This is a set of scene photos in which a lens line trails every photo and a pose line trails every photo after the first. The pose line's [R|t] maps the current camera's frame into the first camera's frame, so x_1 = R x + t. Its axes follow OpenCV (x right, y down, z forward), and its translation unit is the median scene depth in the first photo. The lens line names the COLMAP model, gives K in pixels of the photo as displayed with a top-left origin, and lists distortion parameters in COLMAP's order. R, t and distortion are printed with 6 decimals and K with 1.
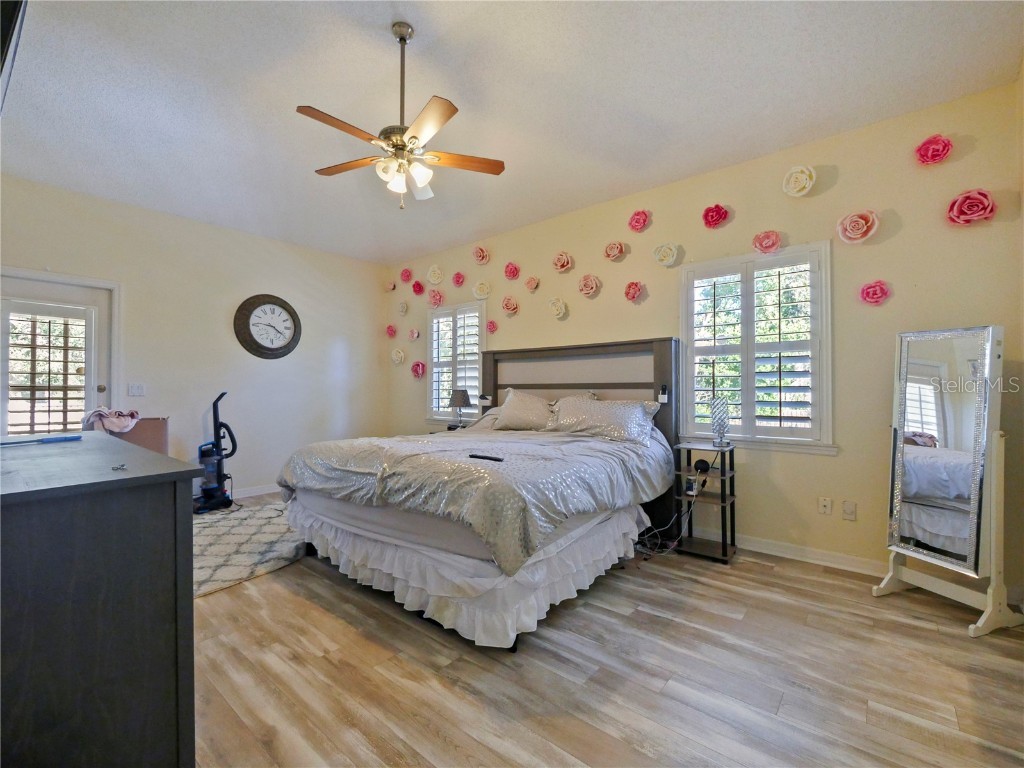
lens RADIAL K [[452.9, 0, 517.7], [0, 452.9, 388.6], [0, 0, 1]] dist [-0.002678, -0.000556]
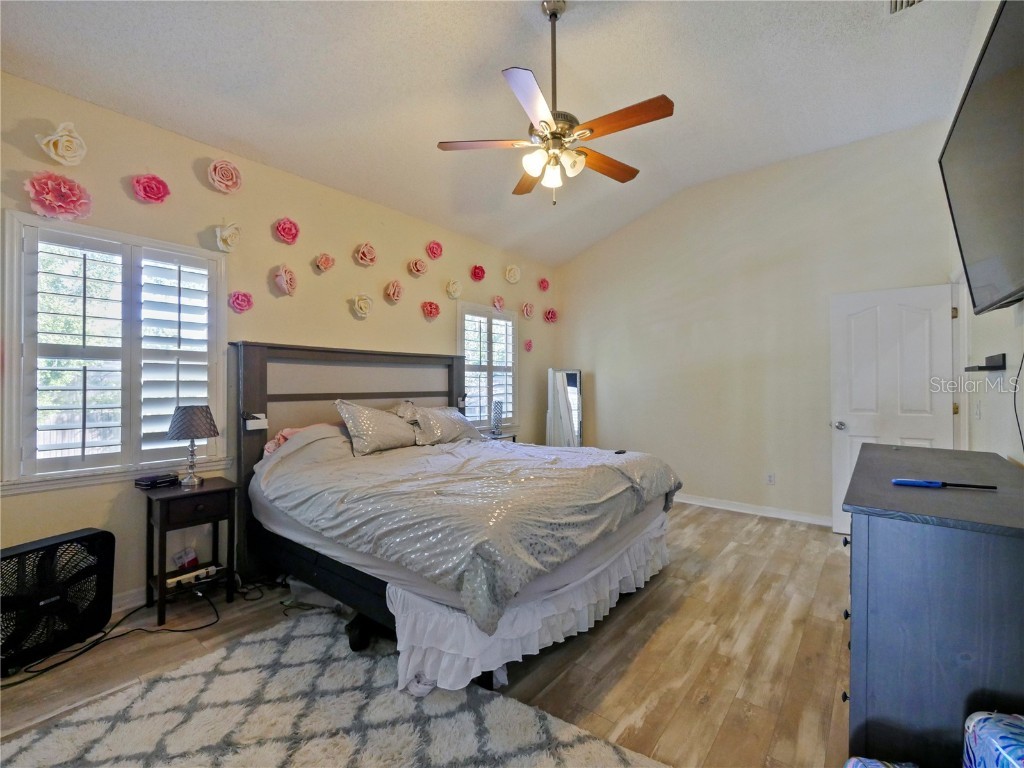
lens RADIAL K [[452.9, 0, 519.1], [0, 452.9, 380.5], [0, 0, 1]] dist [-0.002678, -0.000556]
pose [[-0.023044, 0.024997, 0.999422, -1.192592], [0.018588, 0.999525, -0.024571, -0.014434], [-0.999562, 0.018011, -0.023498, 1.130694]]
